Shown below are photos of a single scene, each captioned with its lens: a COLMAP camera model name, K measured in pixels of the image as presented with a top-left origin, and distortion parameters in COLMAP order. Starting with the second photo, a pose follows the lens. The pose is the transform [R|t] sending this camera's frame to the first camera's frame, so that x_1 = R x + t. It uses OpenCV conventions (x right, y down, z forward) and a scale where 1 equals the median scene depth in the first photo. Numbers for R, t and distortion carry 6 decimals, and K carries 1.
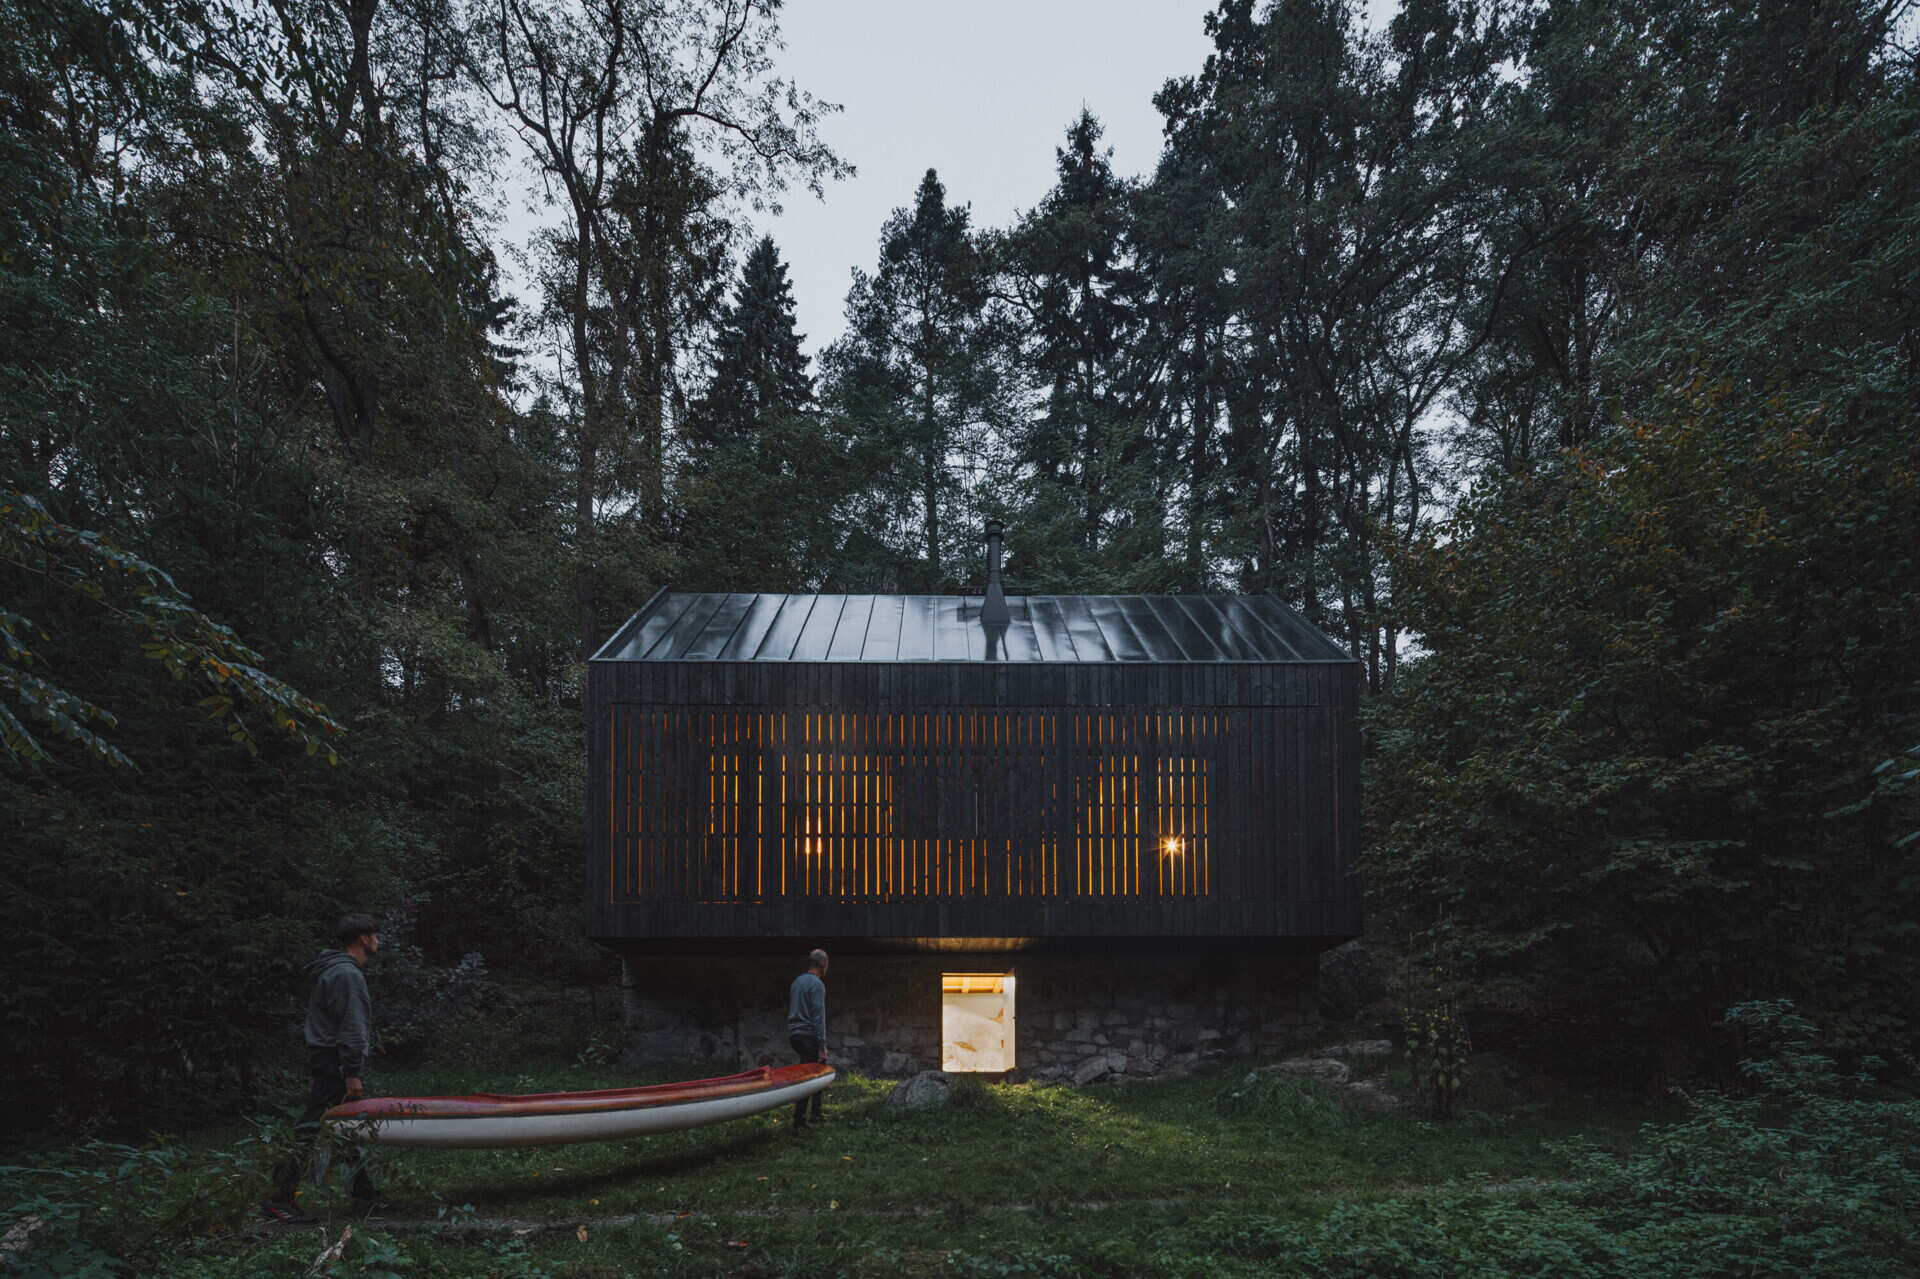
lens RADIAL K [[2090.8, 0, 960.0], [0, 2090.8, 639.5], [0, 0, 1]] dist [-0.011693, -0.015152]
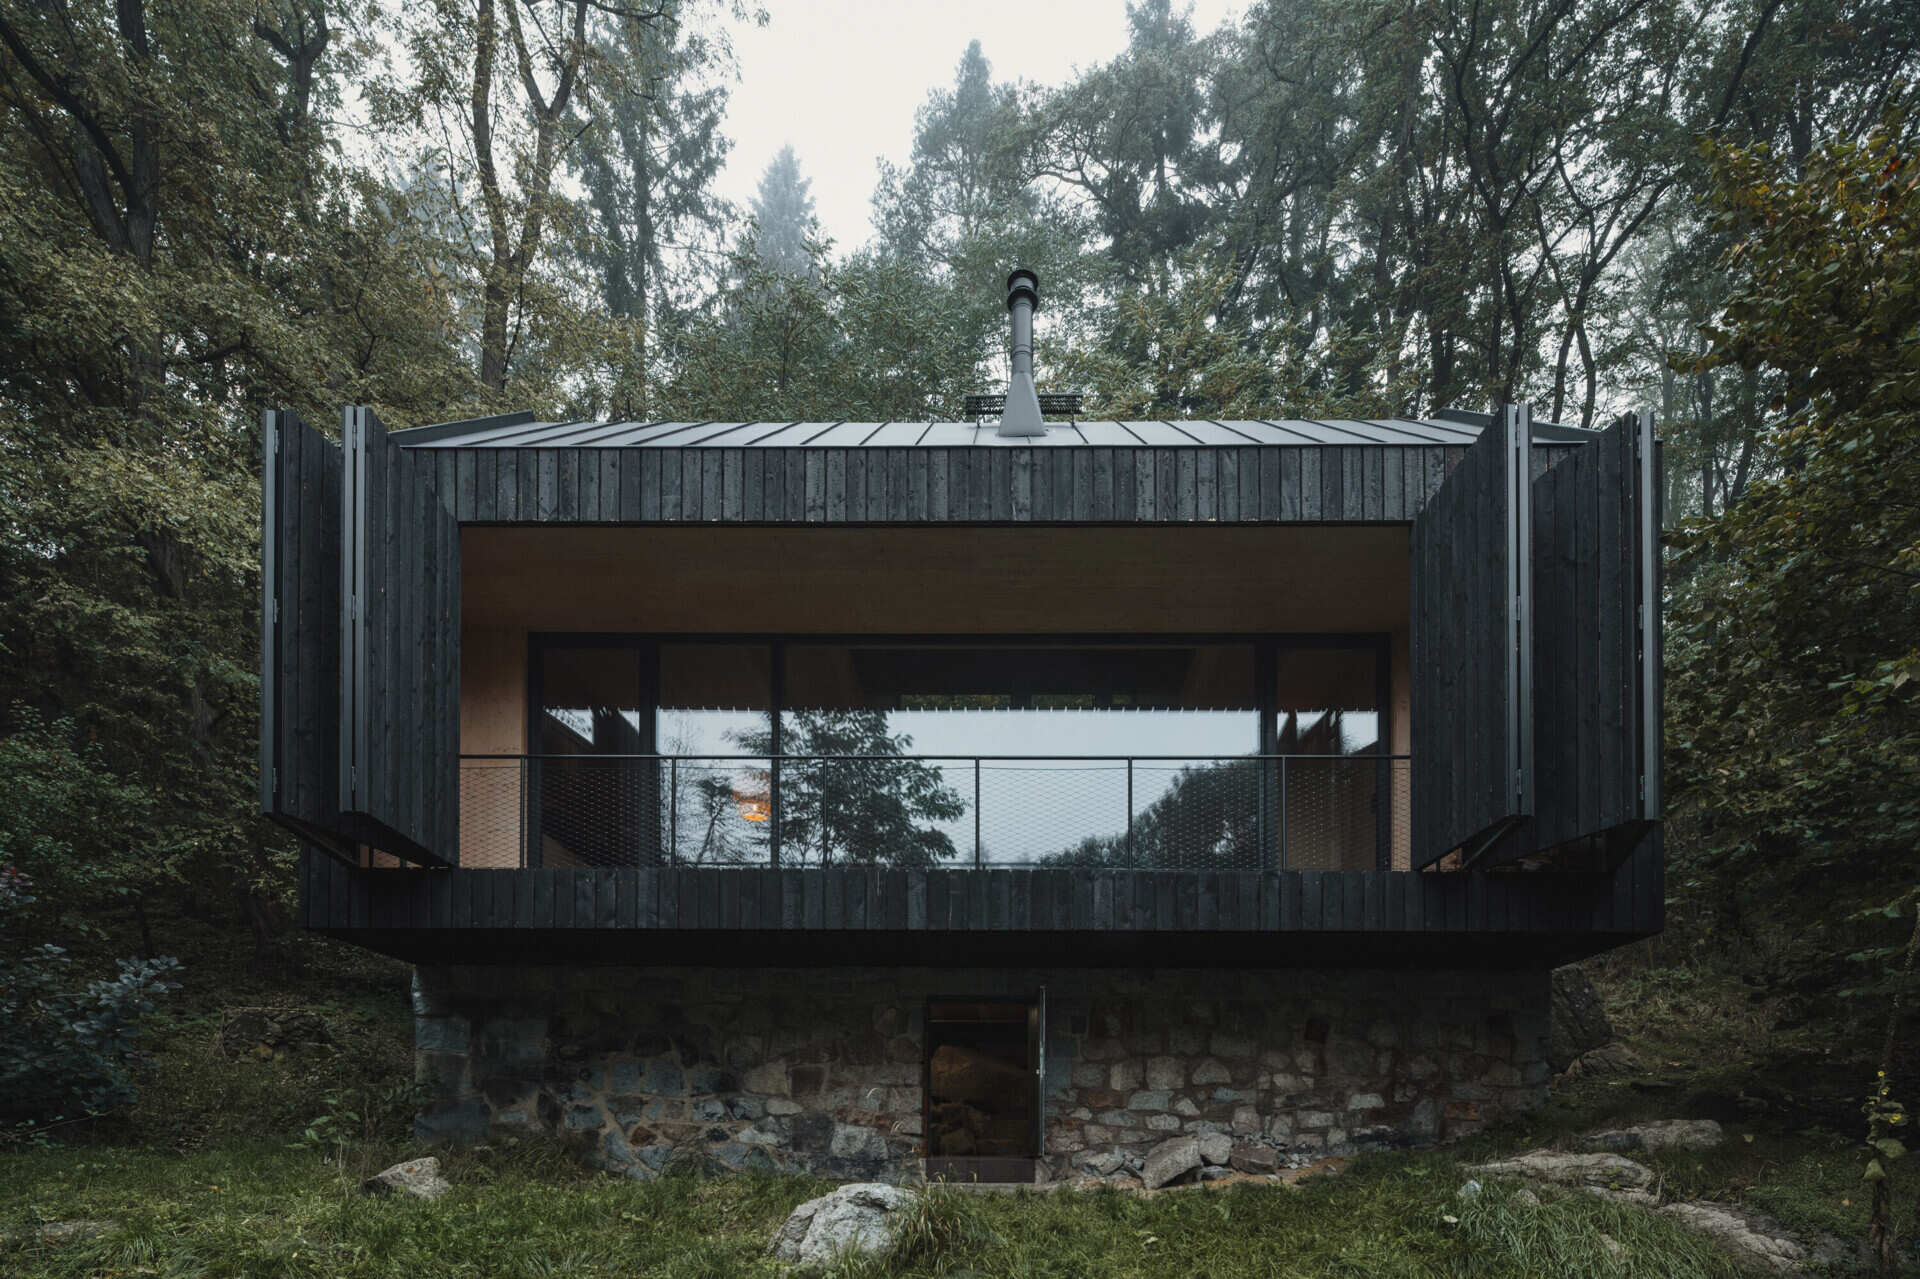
lens RADIAL K [[2431.9, 0, 1032.9], [0, 2431.9, 641.2], [0, 0, 1]] dist [0.002839, 0.016466]
pose [[0.999886, 0.010619, 0.010722, 0.004428], [-0.010709, 0.999908, 0.008311, 0.016435], [-0.010633, -0.008425, 0.999908, 0.096115]]
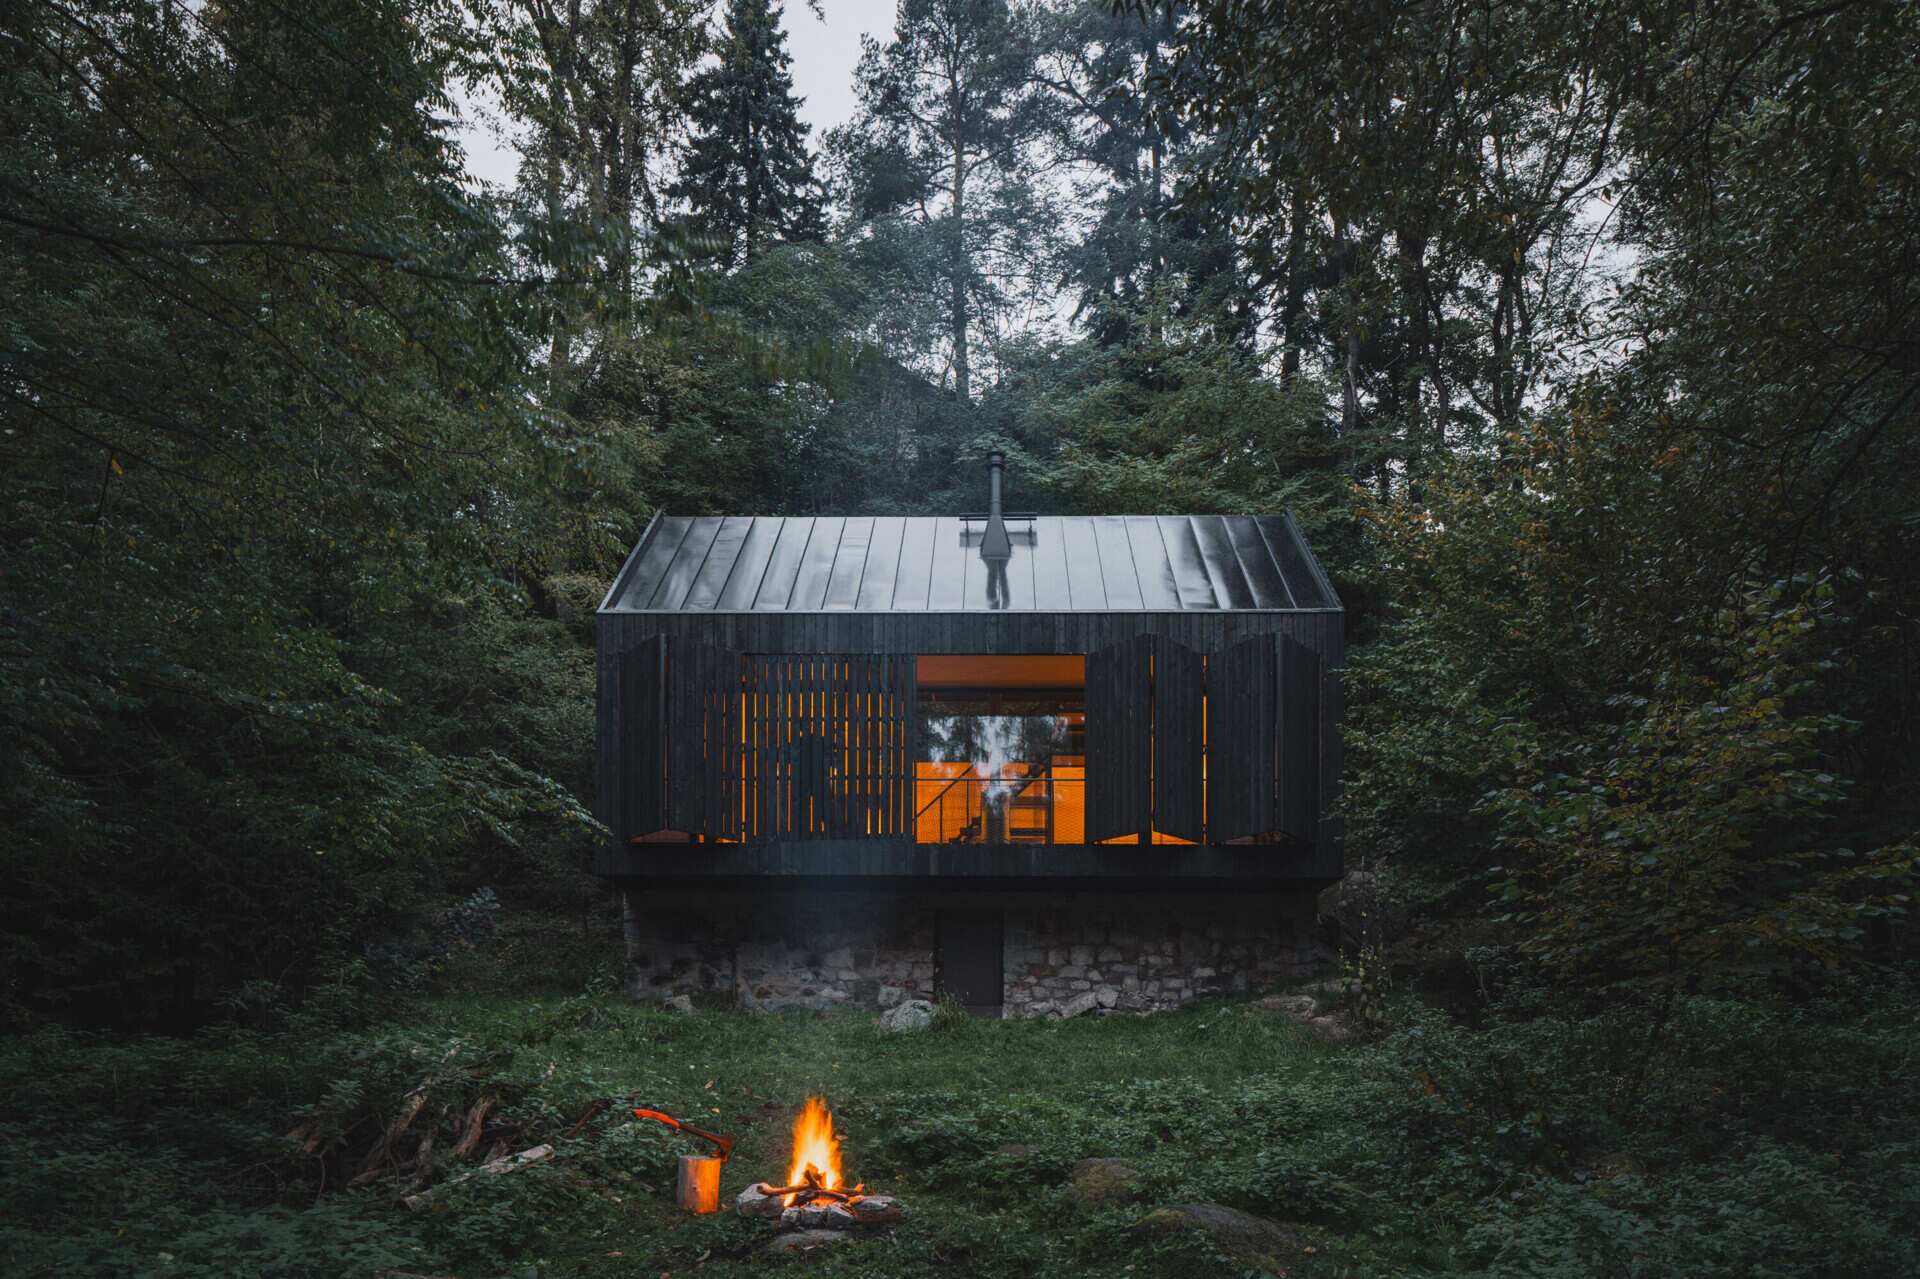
lens RADIAL K [[2609.8, 0, 909.6], [0, 2609.8, 644.4], [0, 0, 1]] dist [0.003461, 0.003568]
pose [[0.999435, 0.005975, -0.033061, 0.006330], [-0.003939, 0.998111, 0.061304, -0.014711], [0.033364, -0.061139, 0.997571, -0.081613]]
